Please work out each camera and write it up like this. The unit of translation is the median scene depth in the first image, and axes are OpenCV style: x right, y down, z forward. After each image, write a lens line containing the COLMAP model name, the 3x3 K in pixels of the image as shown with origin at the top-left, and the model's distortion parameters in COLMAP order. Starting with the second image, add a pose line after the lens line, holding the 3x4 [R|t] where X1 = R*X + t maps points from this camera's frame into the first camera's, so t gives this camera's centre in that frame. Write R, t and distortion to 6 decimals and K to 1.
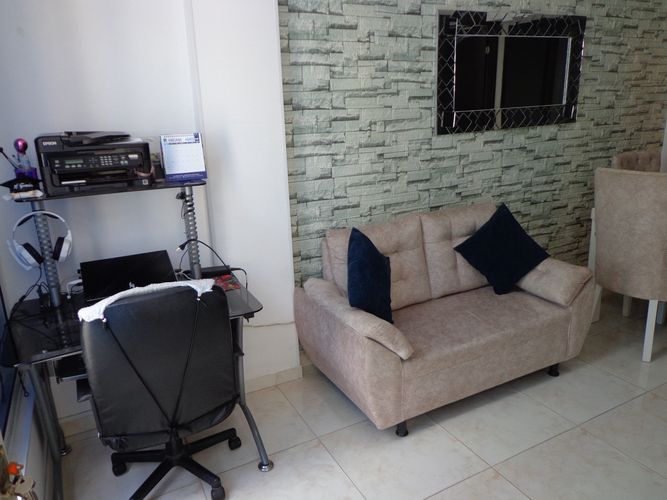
lens RADIAL K [[499.5, 0, 333.5], [0, 499.5, 250.0], [0, 0, 1]] dist [0.009536, 0.006186]
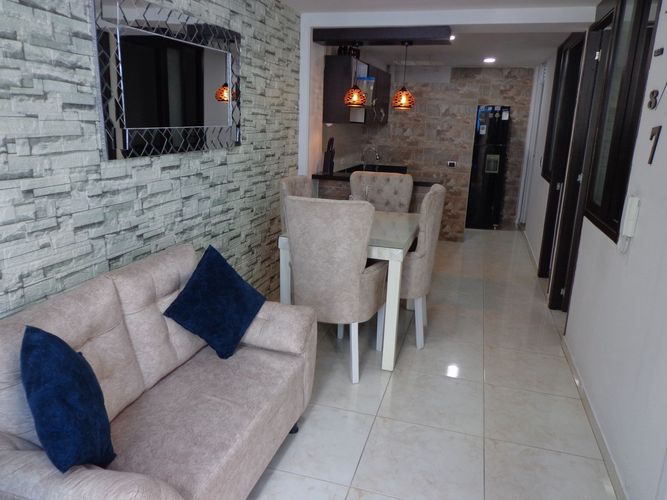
lens RADIAL K [[499.5, 0, 333.5], [0, 499.5, 250.0], [0, 0, 1]] dist [0.009536, 0.006186]
pose [[0.692574, -0.121676, 0.711010, -0.095673], [0.138390, 0.989774, 0.034580, -0.084130], [-0.707947, 0.074447, 0.702331, 0.283363]]
